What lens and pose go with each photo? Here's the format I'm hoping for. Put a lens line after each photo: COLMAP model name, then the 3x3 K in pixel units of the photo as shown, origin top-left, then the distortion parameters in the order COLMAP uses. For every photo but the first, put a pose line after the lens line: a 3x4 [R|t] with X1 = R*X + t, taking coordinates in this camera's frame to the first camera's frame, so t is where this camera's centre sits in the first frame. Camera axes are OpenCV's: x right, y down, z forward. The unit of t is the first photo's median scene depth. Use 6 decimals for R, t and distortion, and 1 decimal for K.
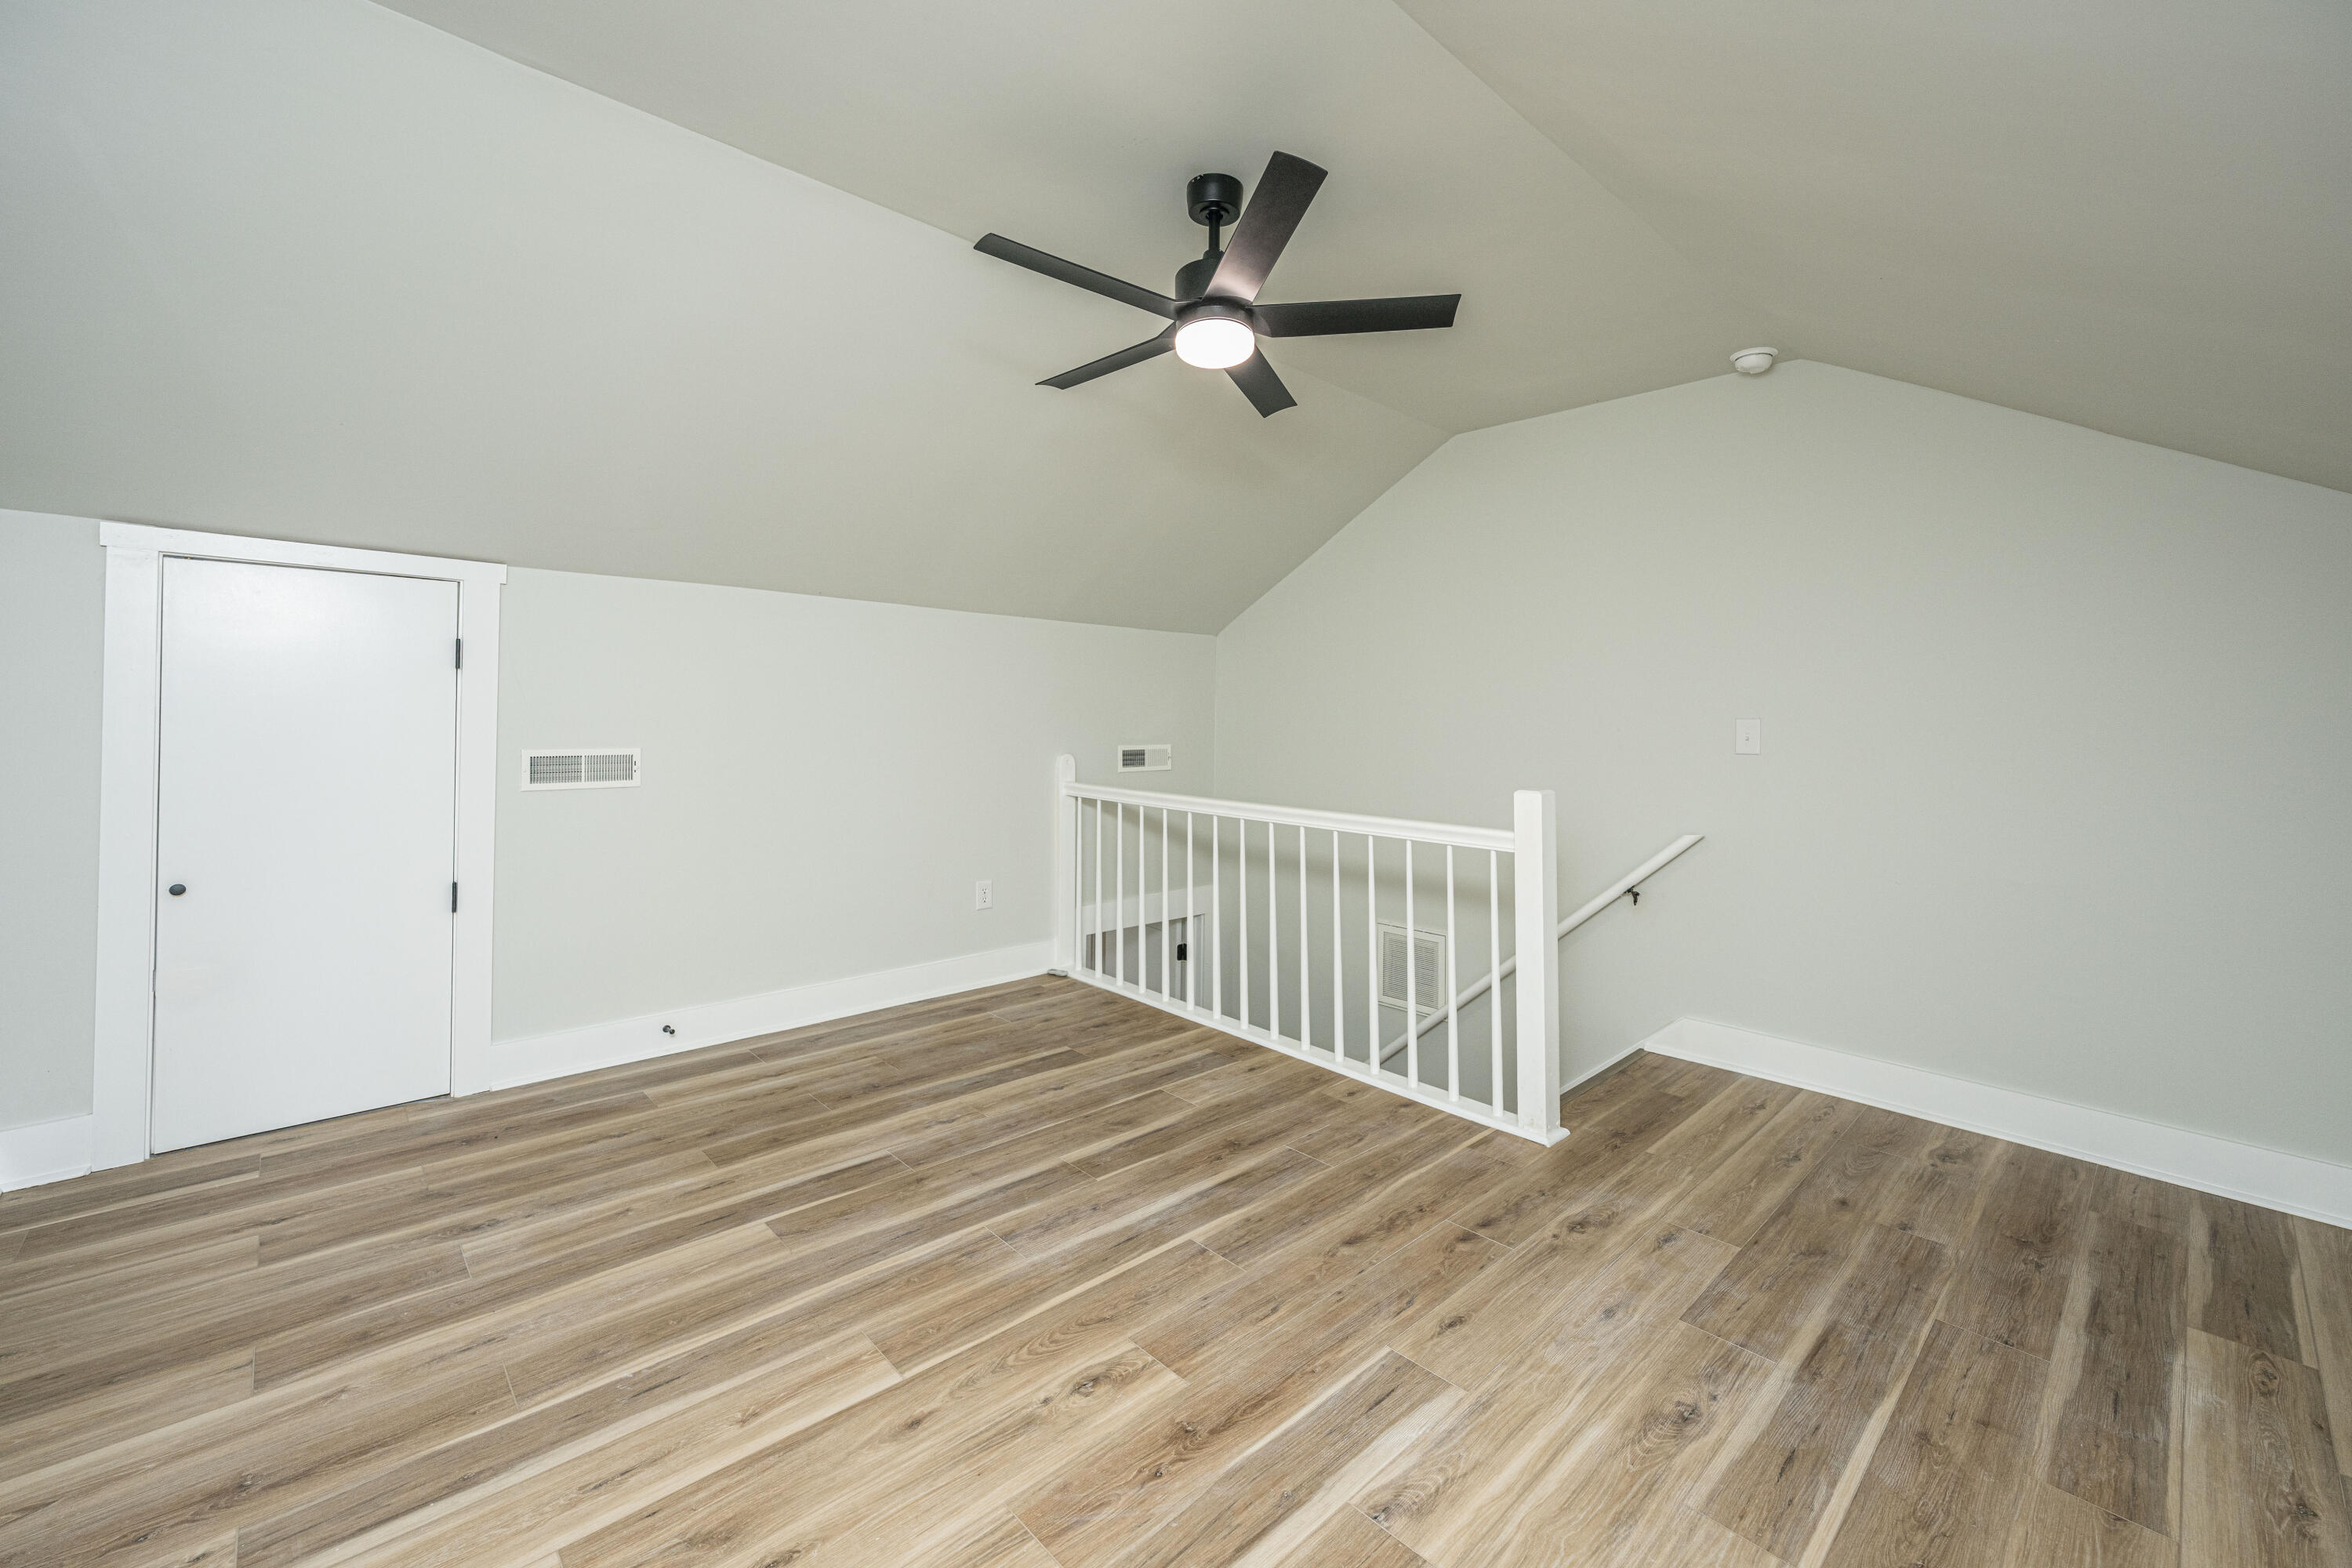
lens RADIAL K [[968.9, 0, 1182.6], [0, 968.9, 719.8], [0, 0, 1]] dist [-0.003286, -0.001304]
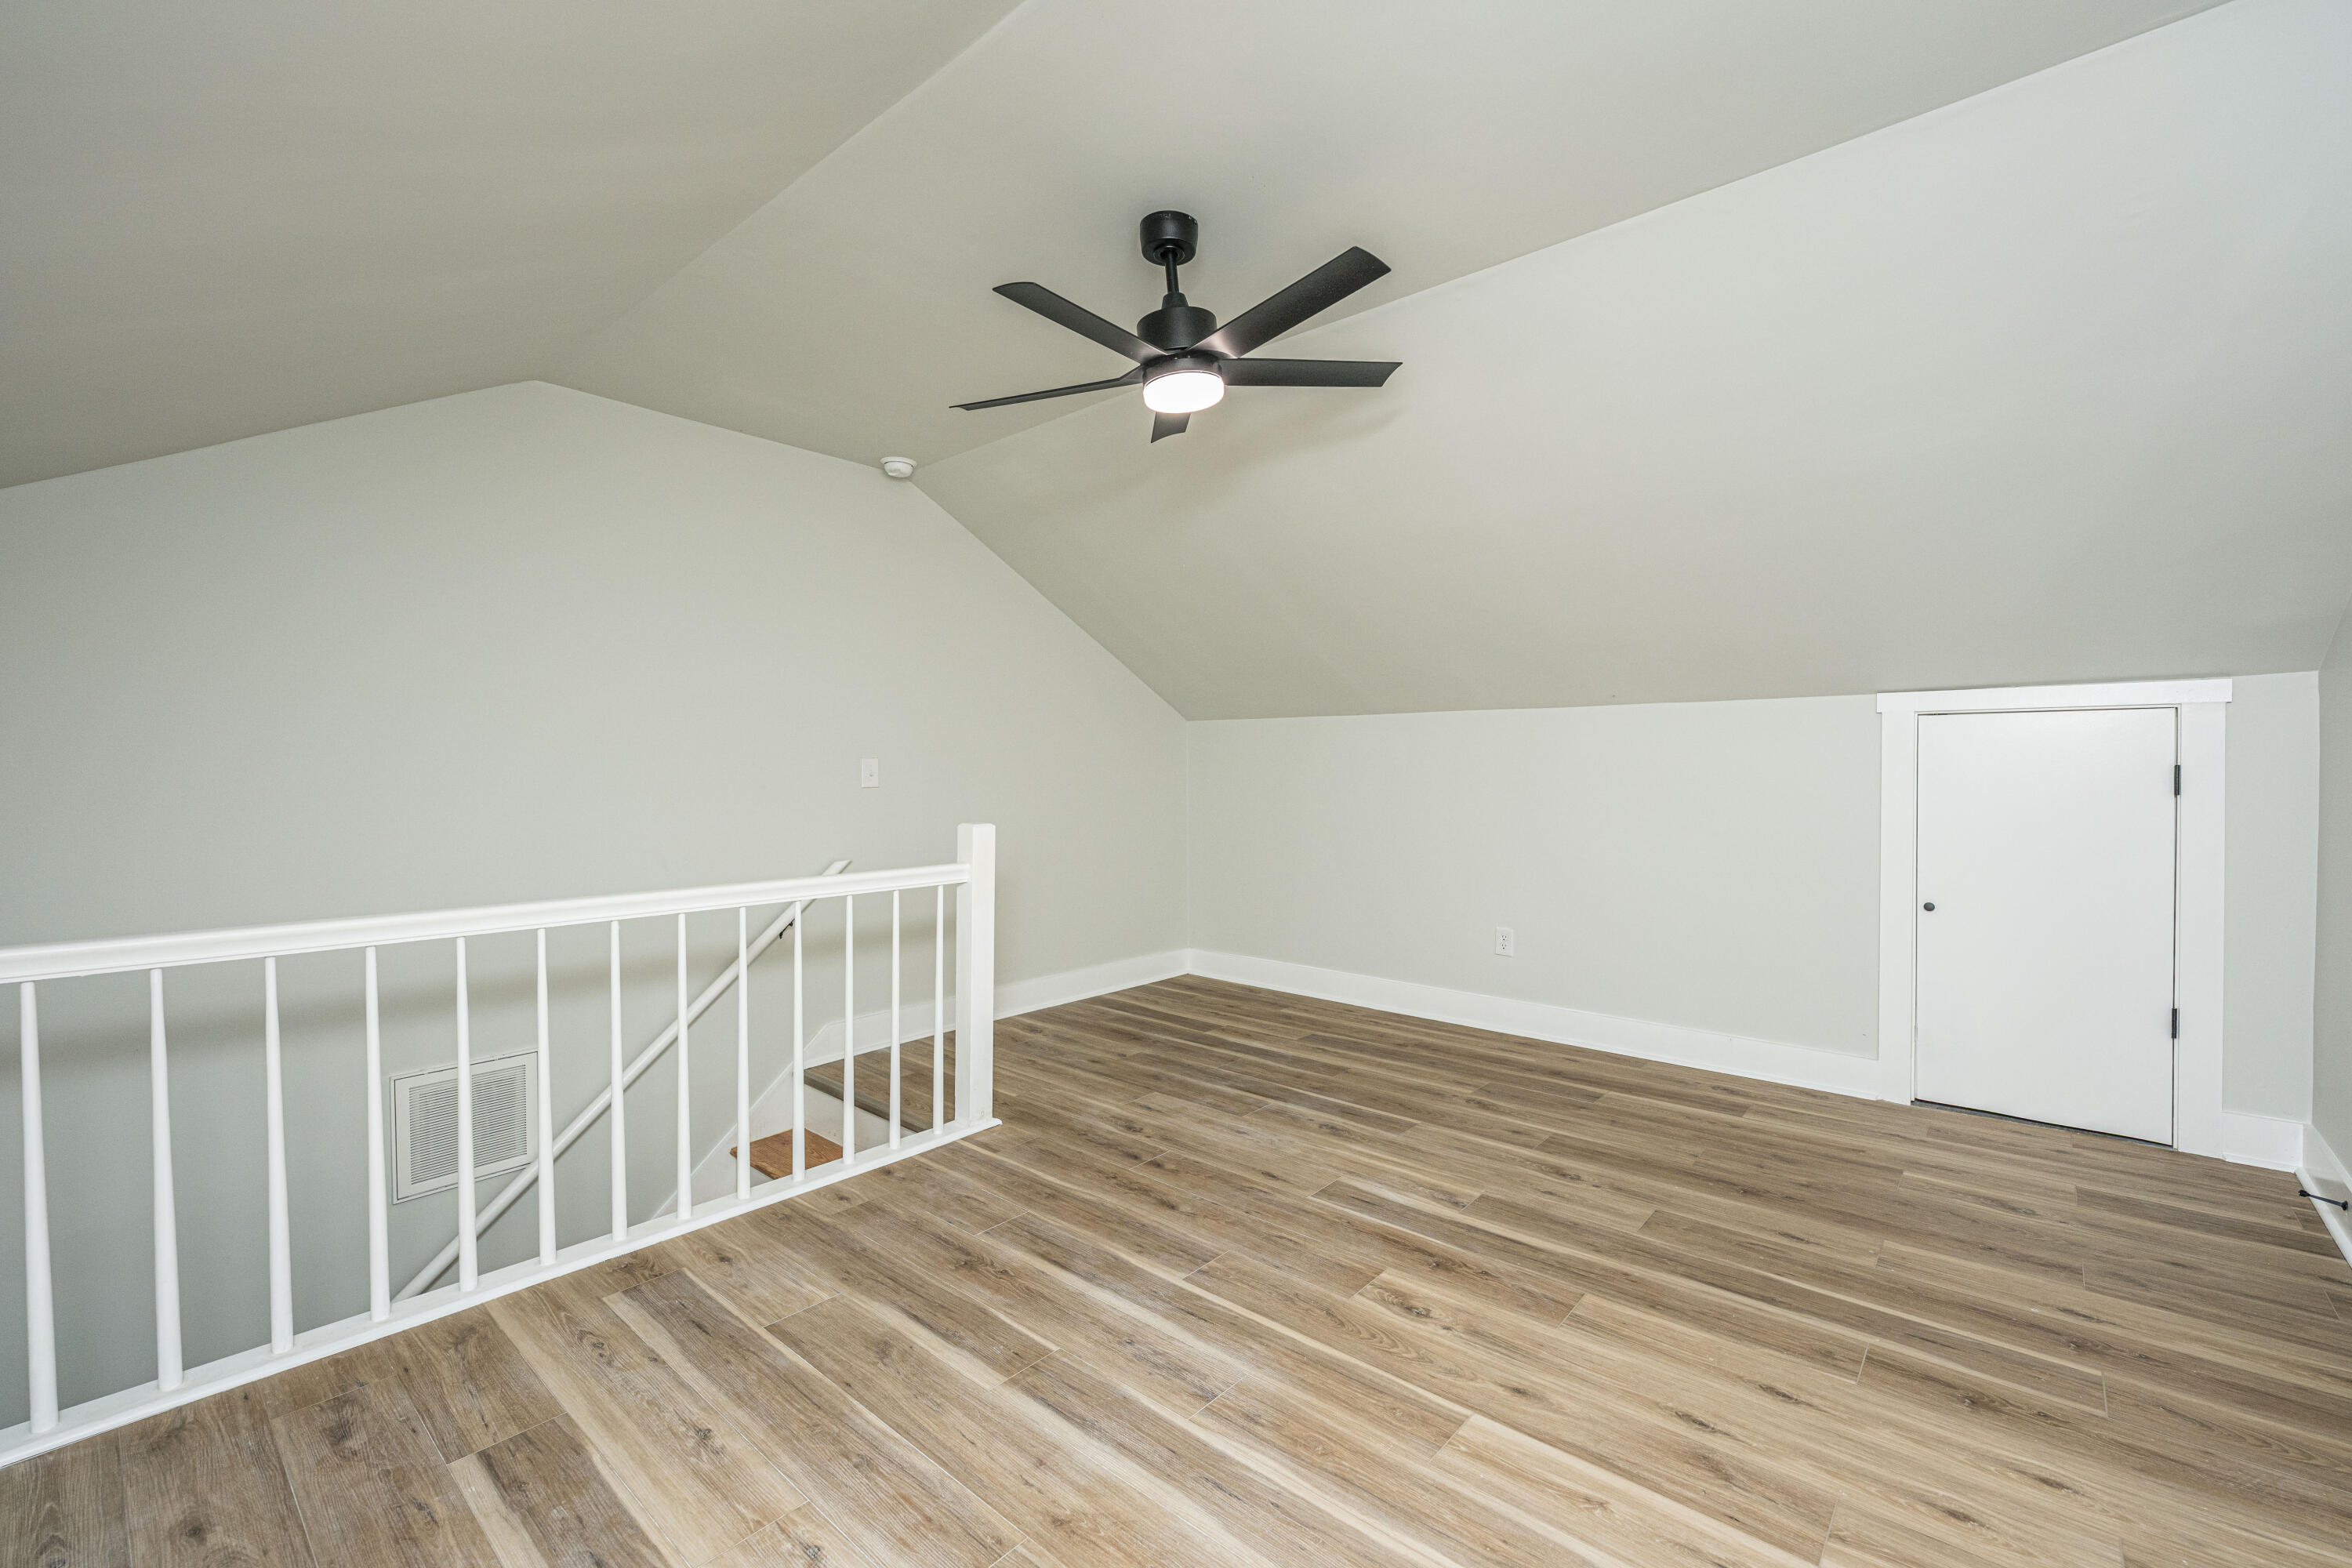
lens RADIAL K [[968.9, 0, 1177.4], [0, 968.9, 768.5], [0, 0, 1]] dist [-0.003286, -0.001304]
pose [[-0.096537, -0.021202, 0.995104, -0.920246], [0.004374, 0.999754, 0.021725, -0.017775], [-0.995320, 0.006450, -0.096421, 1.025340]]
